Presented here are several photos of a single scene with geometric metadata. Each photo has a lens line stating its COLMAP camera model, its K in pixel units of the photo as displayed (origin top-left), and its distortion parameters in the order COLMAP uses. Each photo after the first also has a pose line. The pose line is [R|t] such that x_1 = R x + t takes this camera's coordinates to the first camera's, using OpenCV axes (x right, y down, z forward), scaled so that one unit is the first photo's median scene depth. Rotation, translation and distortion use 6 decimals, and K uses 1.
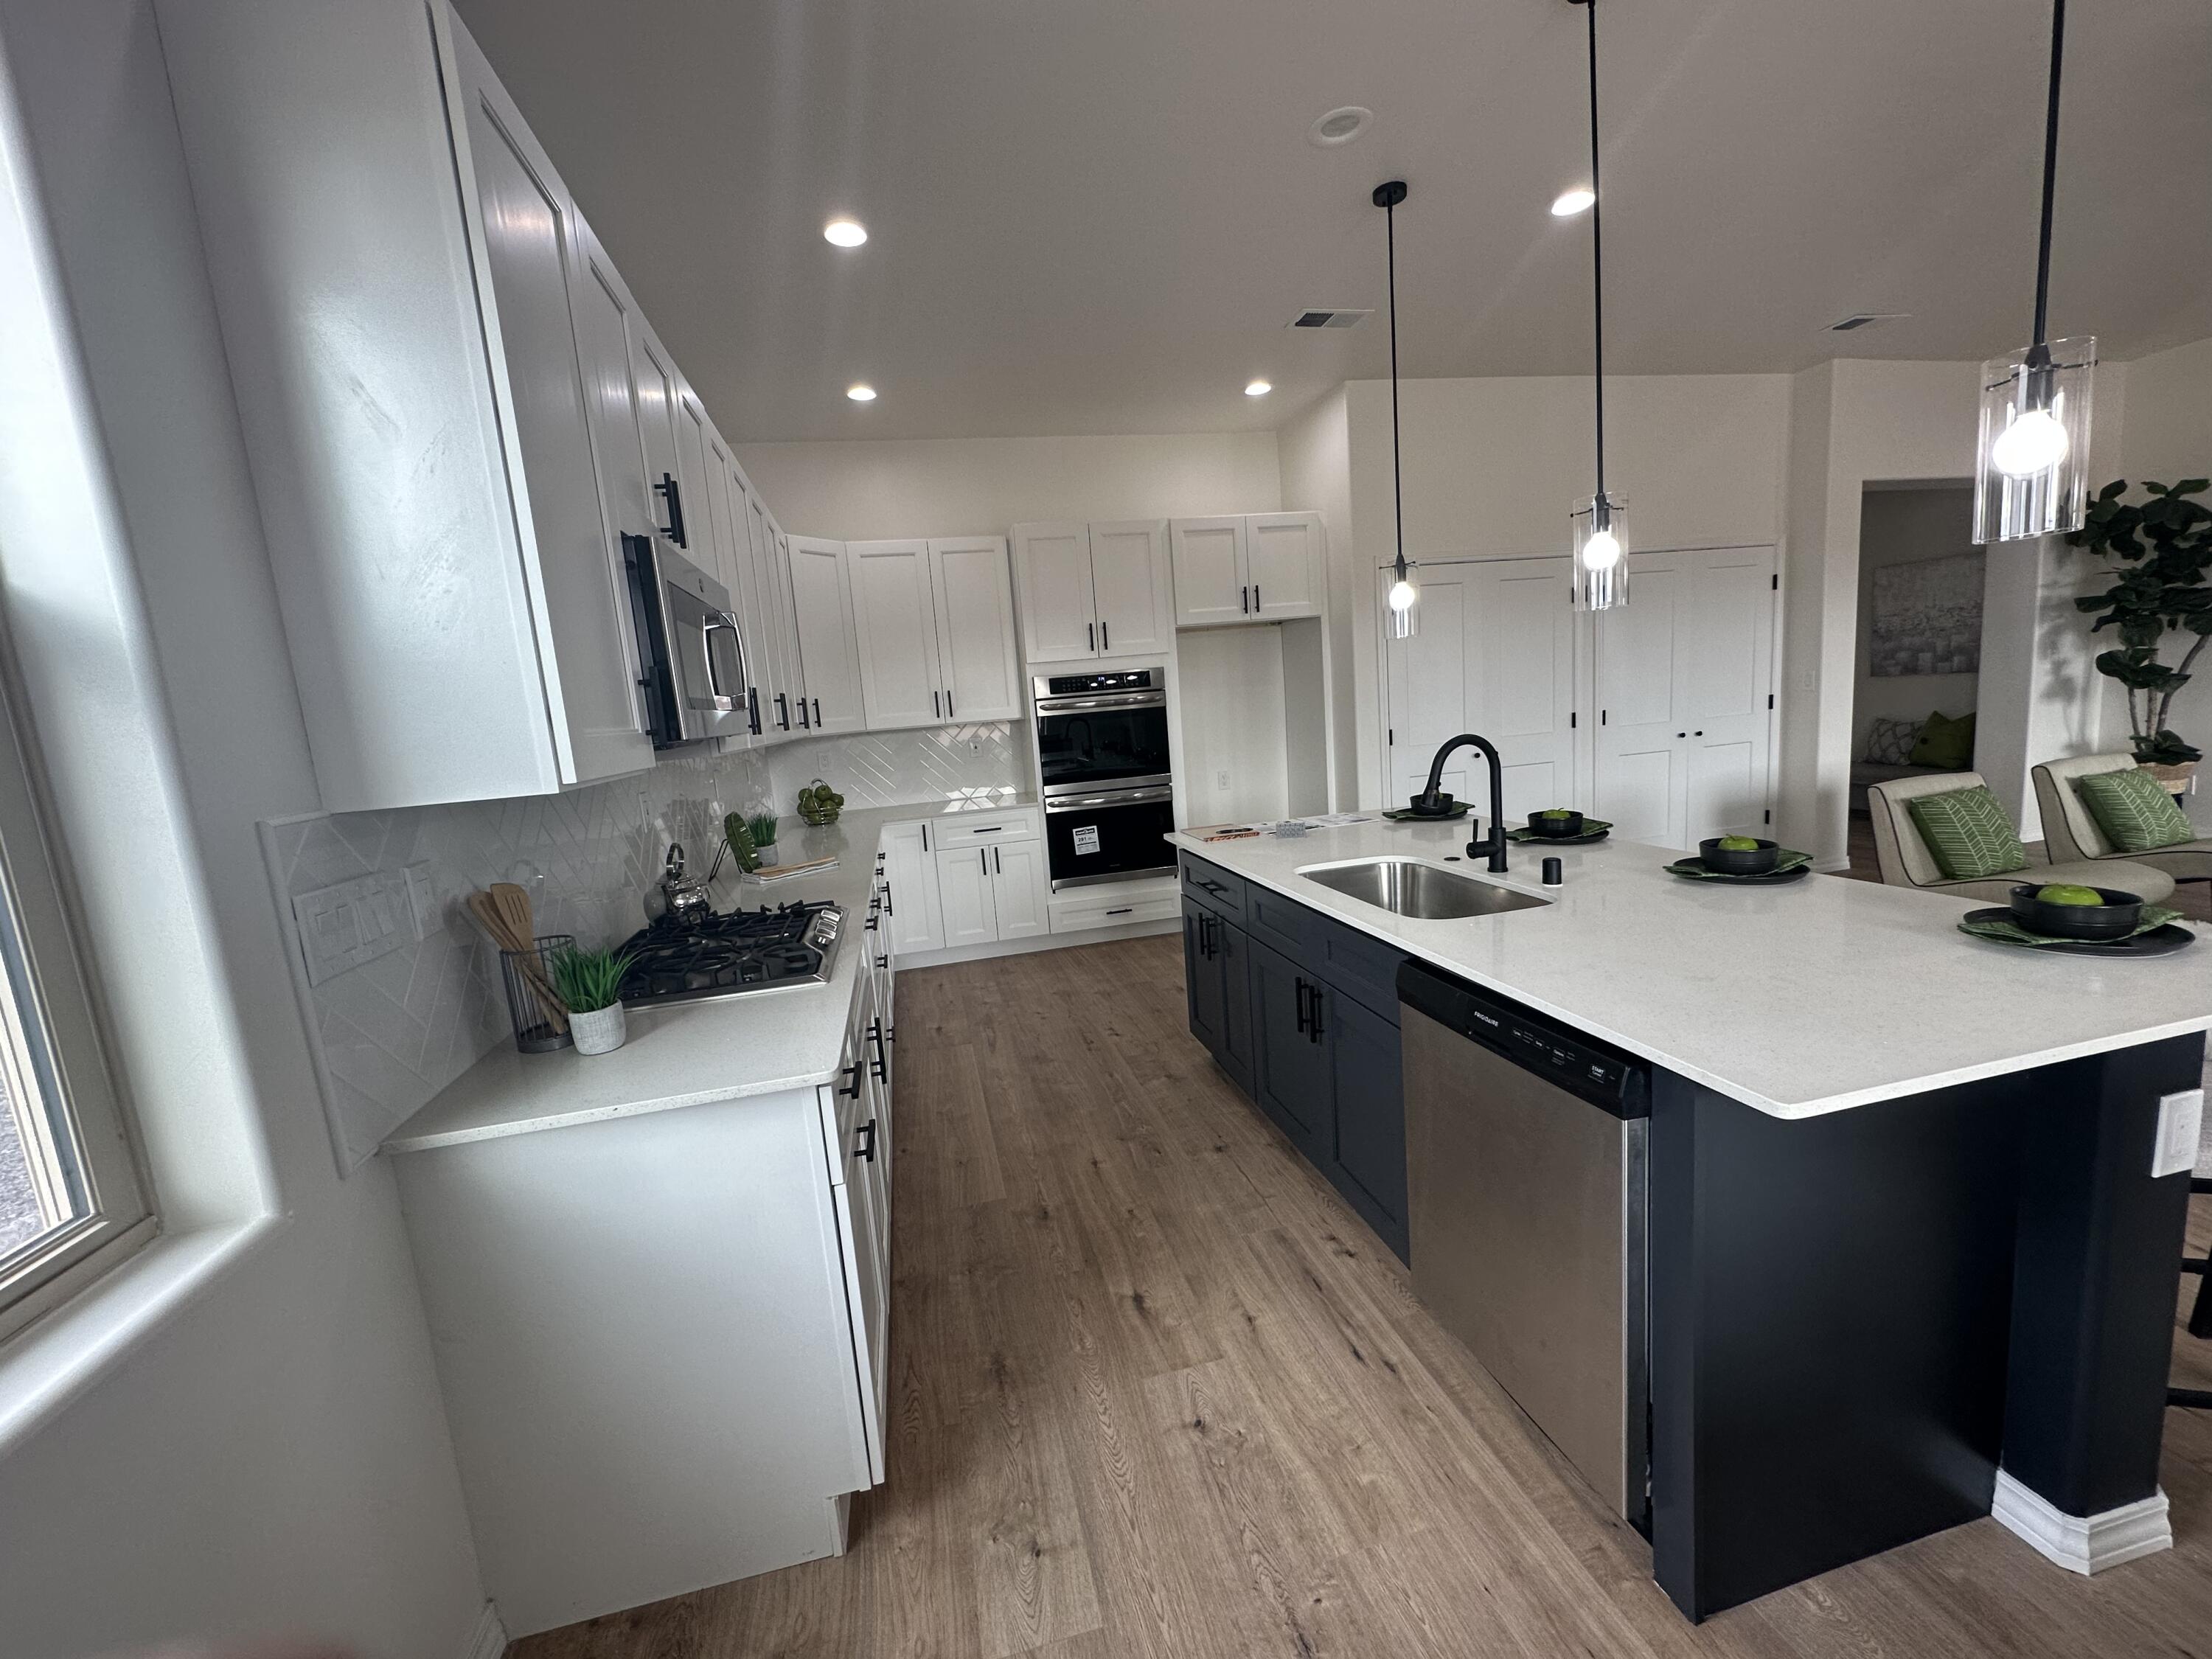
lens RADIAL K [[892.3, 0, 1106.0], [0, 892.3, 829.5], [0, 0, 1]] dist [-0.000849, -0.000473]
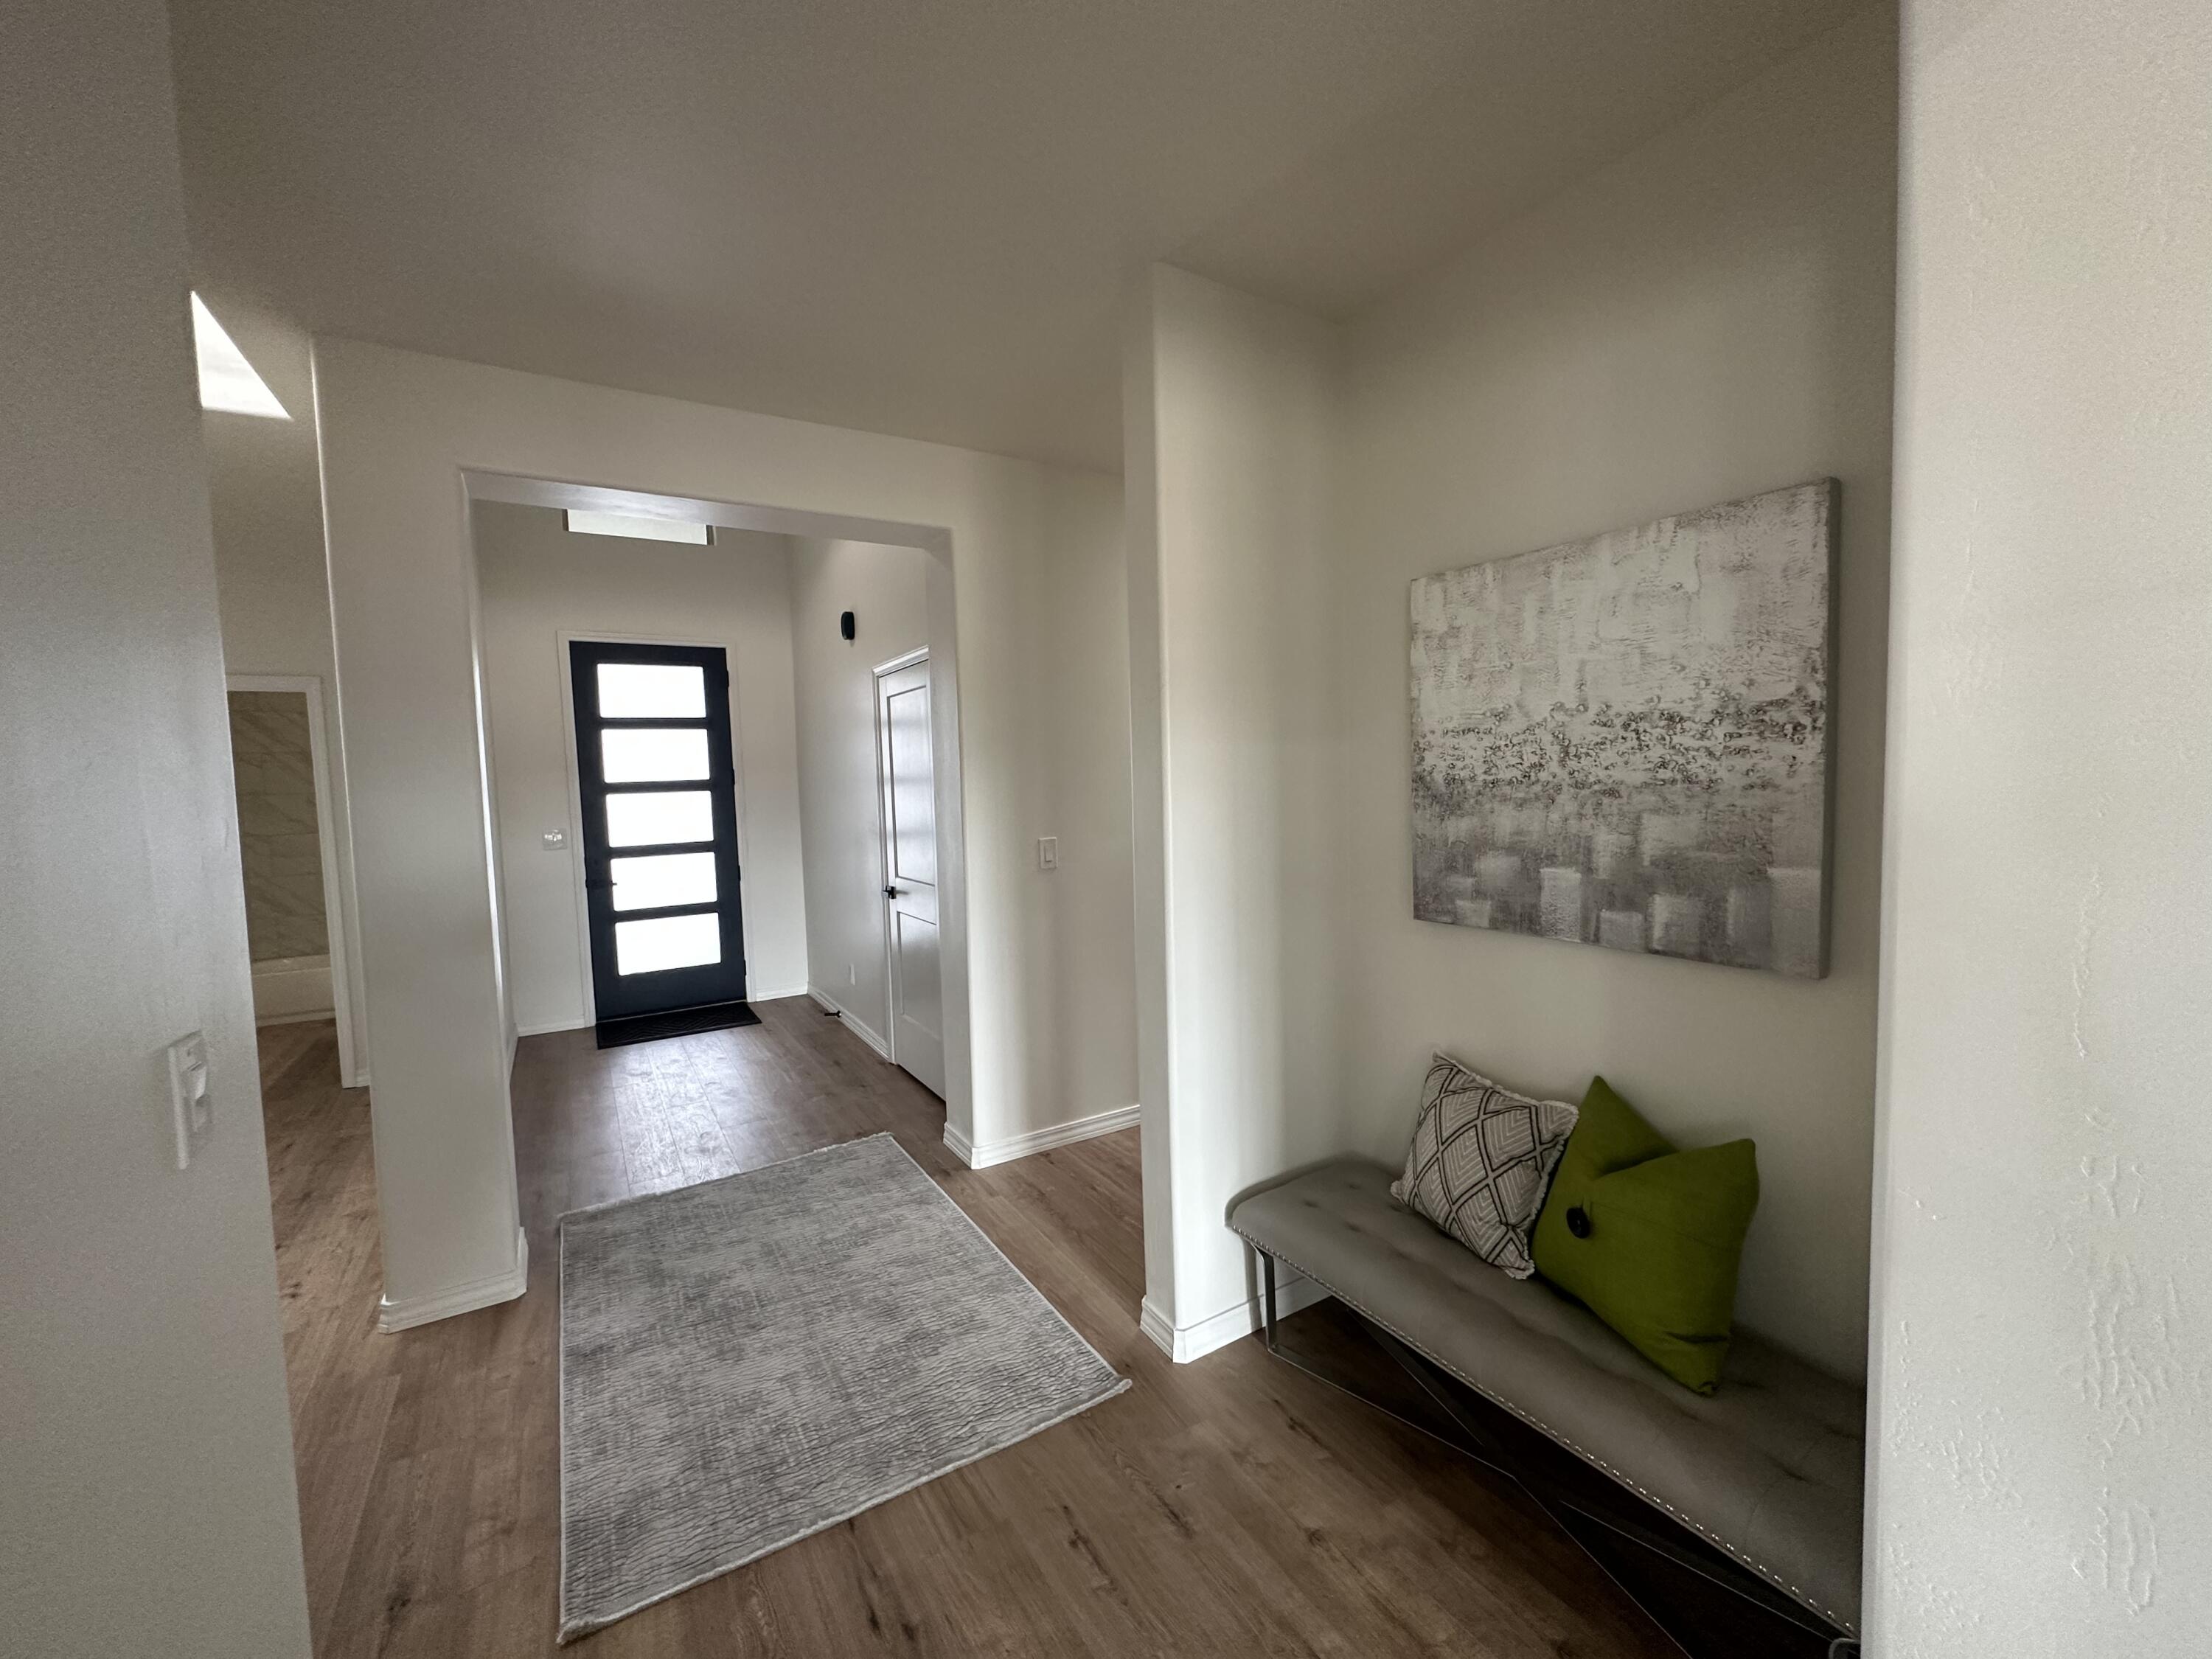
lens RADIAL K [[892.3, 0, 1106.0], [0, 892.3, 829.5], [0, 0, 1]] dist [-0.000849, -0.000473]
pose [[0.948546, 0.032438, 0.314973, 0.690587], [-0.001513, 0.995192, -0.097935, -0.181671], [-0.316636, 0.092420, 0.944034, 0.774848]]
